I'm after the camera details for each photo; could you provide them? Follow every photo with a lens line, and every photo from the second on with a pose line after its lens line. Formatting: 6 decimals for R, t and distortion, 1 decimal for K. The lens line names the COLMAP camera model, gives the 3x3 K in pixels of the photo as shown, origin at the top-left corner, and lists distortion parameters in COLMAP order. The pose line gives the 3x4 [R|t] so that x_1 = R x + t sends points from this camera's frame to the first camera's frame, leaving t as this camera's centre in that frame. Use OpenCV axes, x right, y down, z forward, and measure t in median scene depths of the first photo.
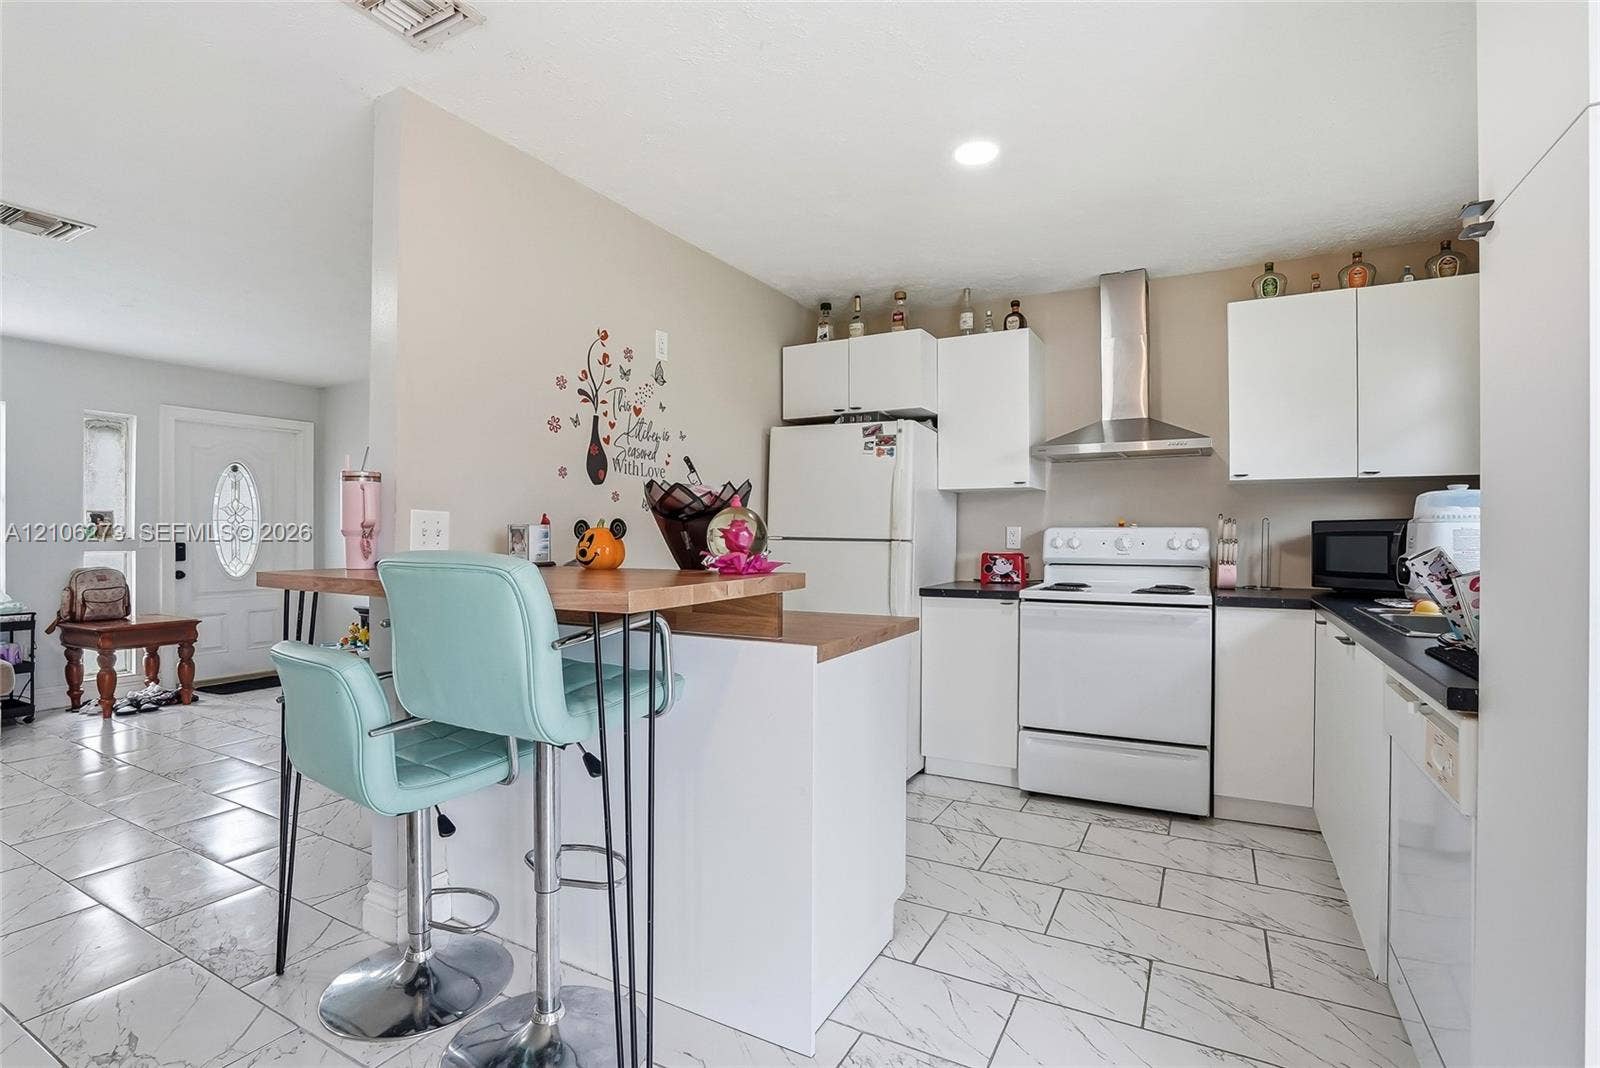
lens RADIAL K [[757.1, 0, 794.7], [0, 757.1, 545.3], [0, 0, 1]] dist [-0.052573, 0.001774]
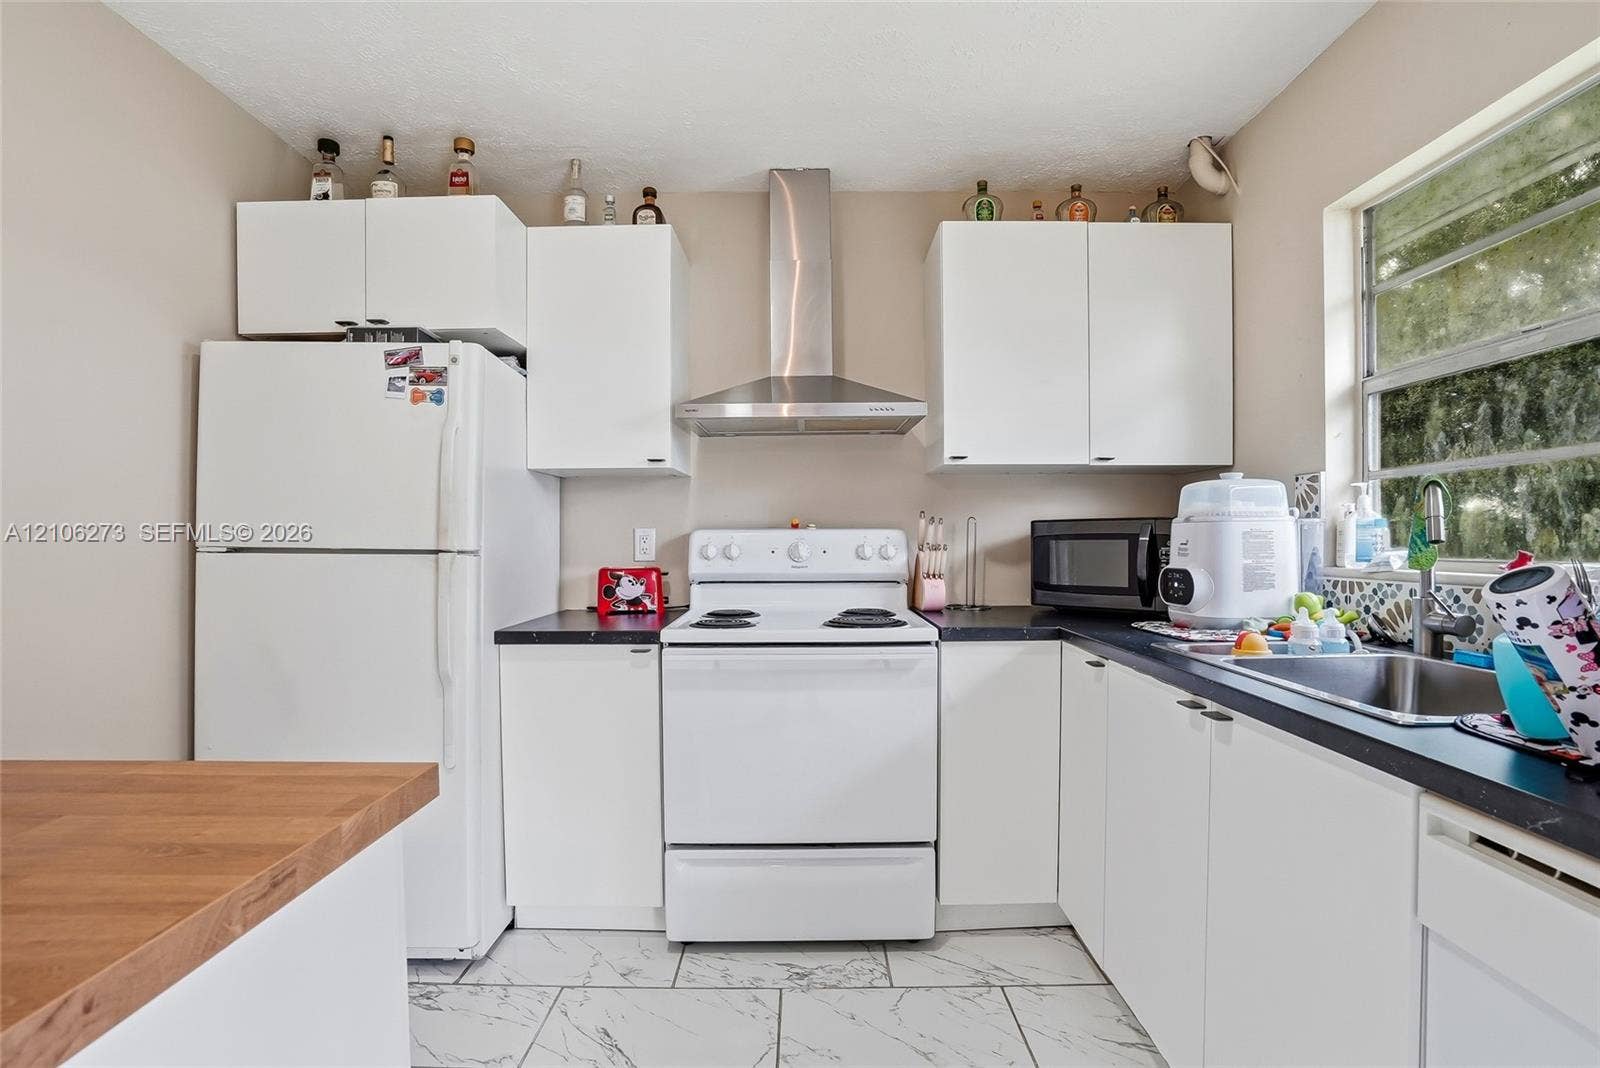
lens RADIAL K [[757.1, 0, 799.8], [0, 757.1, 542.0], [0, 0, 1]] dist [-0.052573, 0.001774]
pose [[0.875027, -0.008141, 0.484006, 0.093542], [0.012247, 0.999911, -0.005323, -0.008011], [-0.483920, 0.010585, 0.875048, 0.381000]]
